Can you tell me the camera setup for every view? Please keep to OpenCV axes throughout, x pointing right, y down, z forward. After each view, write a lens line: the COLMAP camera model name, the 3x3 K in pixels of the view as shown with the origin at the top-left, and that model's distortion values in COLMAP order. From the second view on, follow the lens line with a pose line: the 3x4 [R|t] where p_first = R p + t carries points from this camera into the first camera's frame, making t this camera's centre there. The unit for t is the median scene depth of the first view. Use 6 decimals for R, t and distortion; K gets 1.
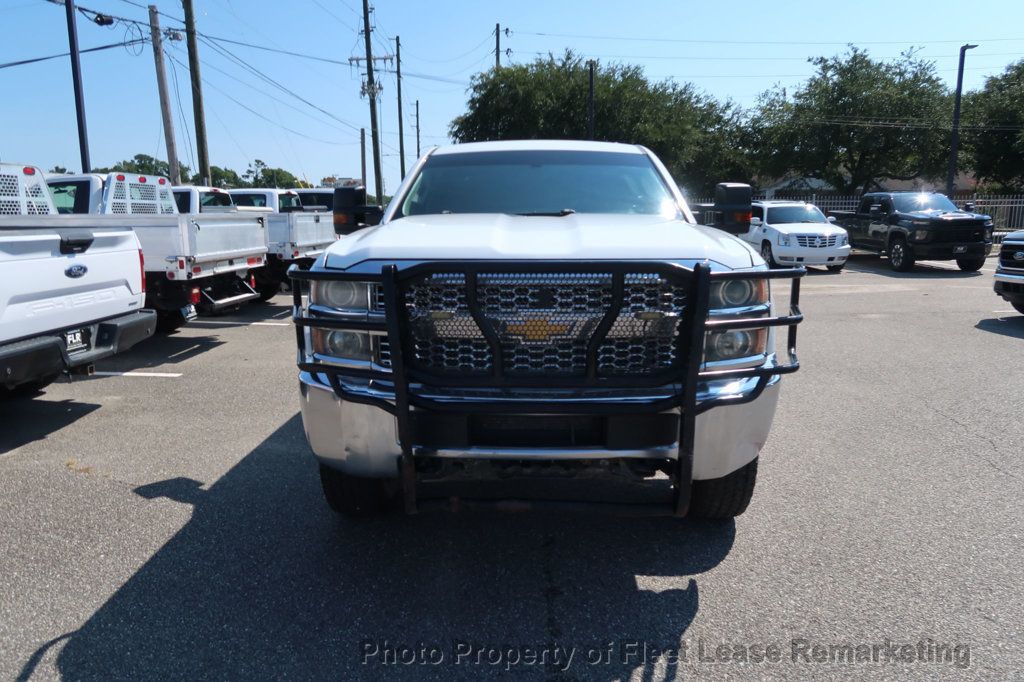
lens RADIAL K [[708.2, 0, 509.5], [0, 708.2, 340.4], [0, 0, 1]] dist [-0.029942, 0.011921]
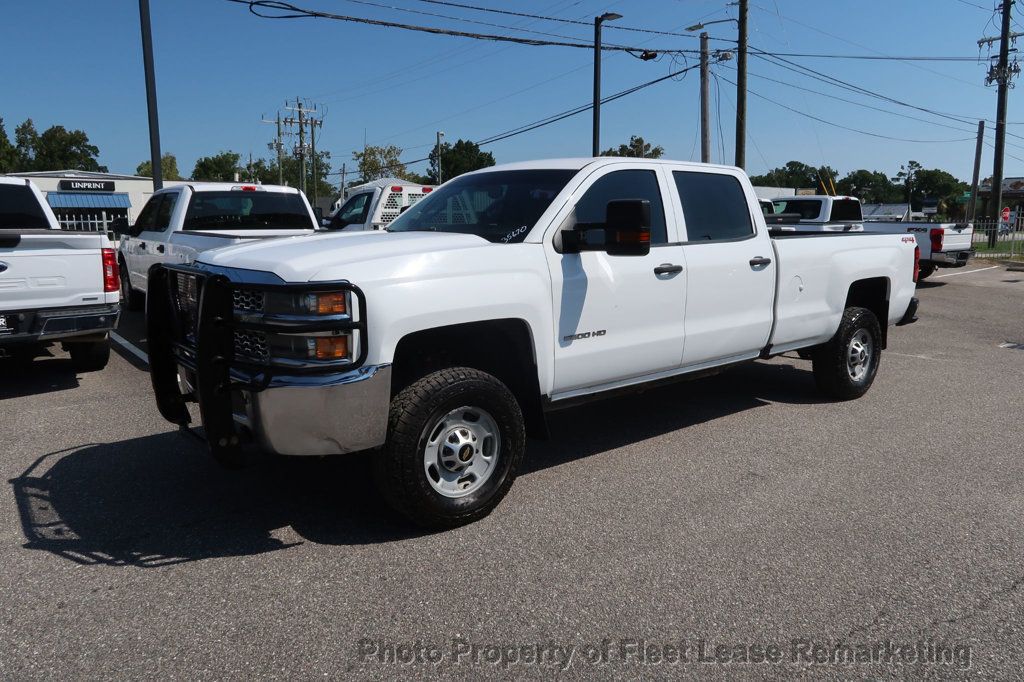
lens RADIAL K [[708.2, 0, 509.5], [0, 708.2, 340.4], [0, 0, 1]] dist [-0.029942, 0.011921]
pose [[0.654295, 0.130242, -0.744939, 0.160520], [-0.134772, 0.989371, 0.054604, -0.013194], [0.744133, 0.064669, 0.664894, 0.054100]]
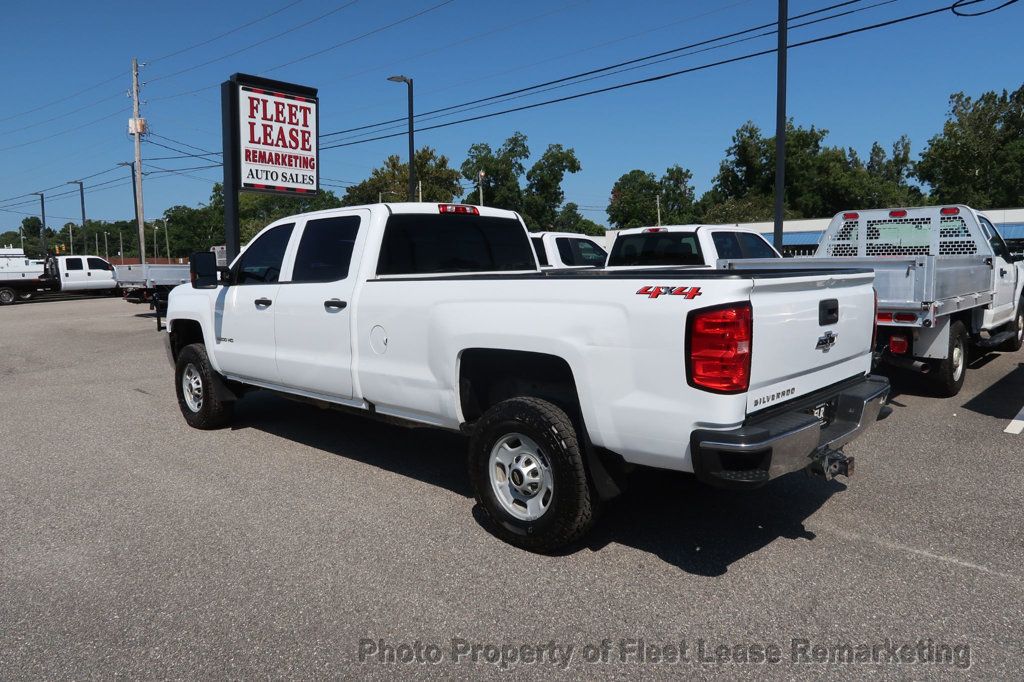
lens RADIAL K [[708.2, 0, 509.5], [0, 708.2, 340.4], [0, 0, 1]] dist [-0.029942, 0.011921]
pose [[-0.669180, 0.097925, -0.736620, 0.166606], [-0.107913, 0.967965, 0.226713, -0.075766], [0.735223, 0.231203, -0.637175, 0.414044]]
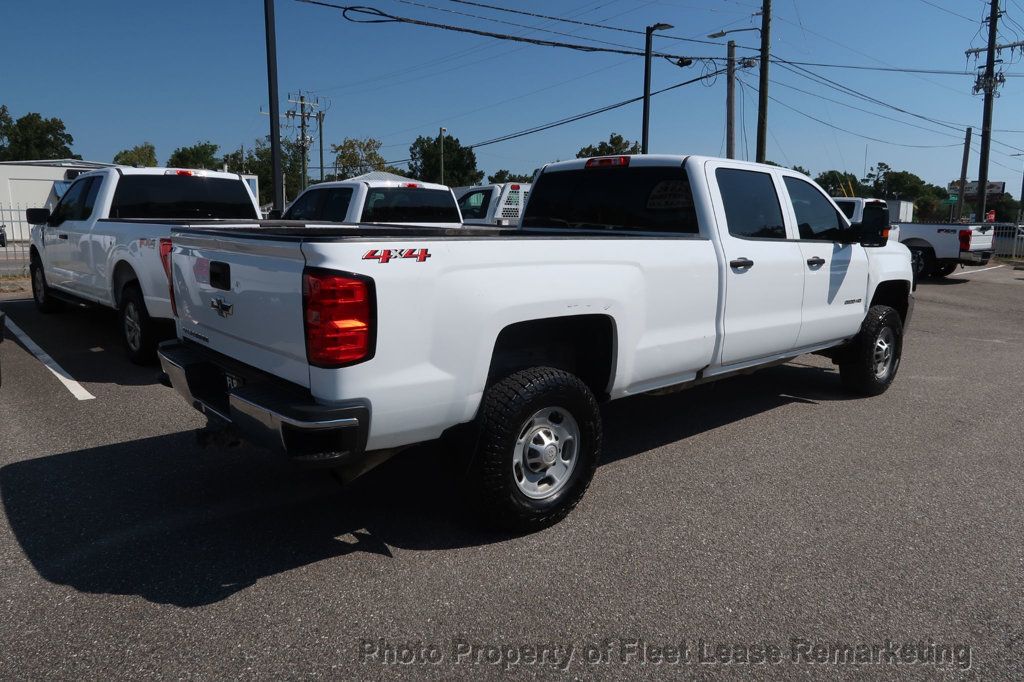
lens RADIAL K [[708.2, 0, 509.5], [0, 708.2, 340.4], [0, 0, 1]] dist [-0.029942, 0.011921]
pose [[0.683725, 0.139390, -0.716304, 0.131453], [-0.143501, 0.988104, 0.055307, 0.004672], [0.715491, 0.064975, 0.695593, -0.045975]]
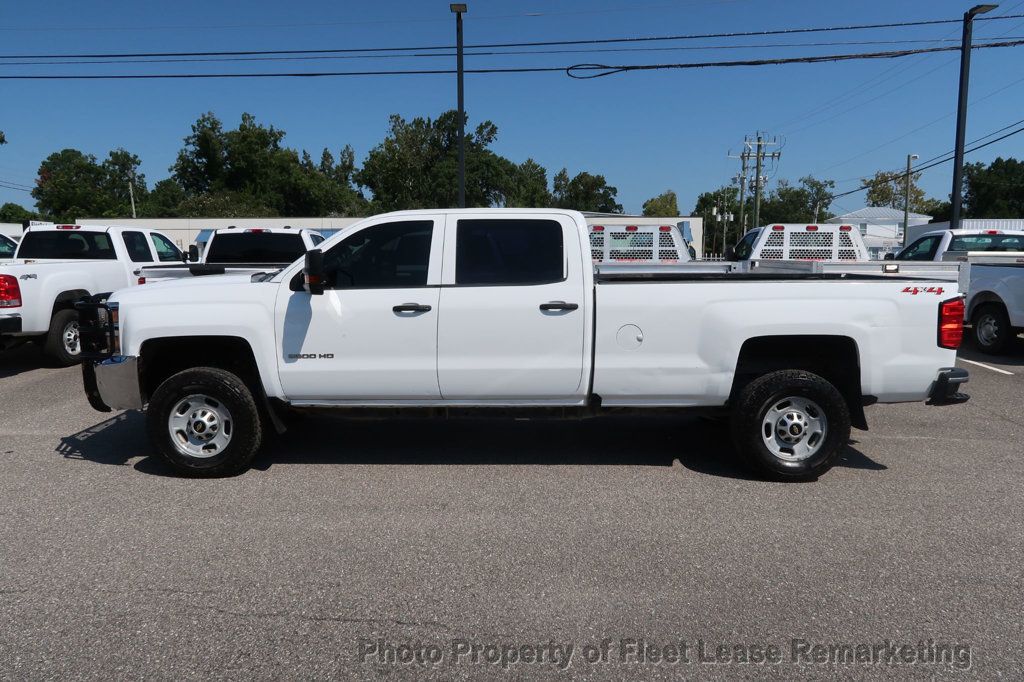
lens RADIAL K [[708.2, 0, 509.5], [0, 708.2, 340.4], [0, 0, 1]] dist [-0.029942, 0.011921]
pose [[0.024291, 0.127820, -0.991500, 0.255838], [-0.174503, 0.977108, 0.121689, -0.047840], [0.984357, 0.170063, 0.046040, 0.224948]]
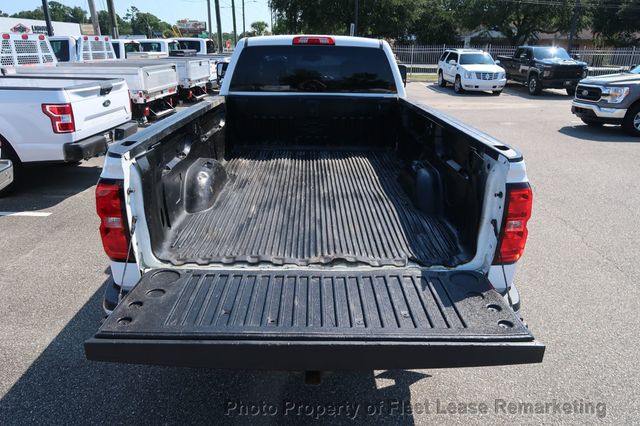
lens RADIAL K [[442.6, 0, 318.5], [0, 442.6, 212.6], [0, 0, 1]] dist [-0.029942, 0.011921]
pose [[0.999208, 0.002370, 0.039709, -0.009383], [-0.009592, 0.983127, 0.182671, -0.004827], [-0.038606, -0.182908, 0.982372, -0.067214]]
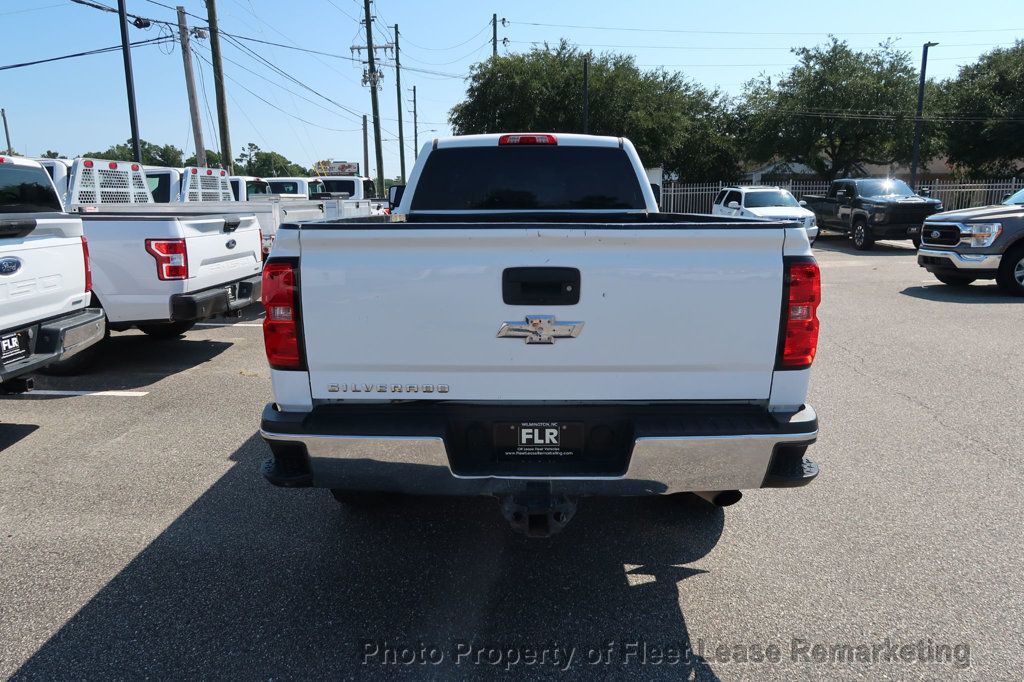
lens RADIAL K [[708.2, 0, 509.5], [0, 708.2, 340.4], [0, 0, 1]] dist [-0.029942, 0.011921]
pose [[0.999949, -0.004498, 0.009000, -0.011891], [0.004287, 0.999720, 0.023262, 0.013063], [-0.009102, -0.023223, 0.999689, -0.088068]]
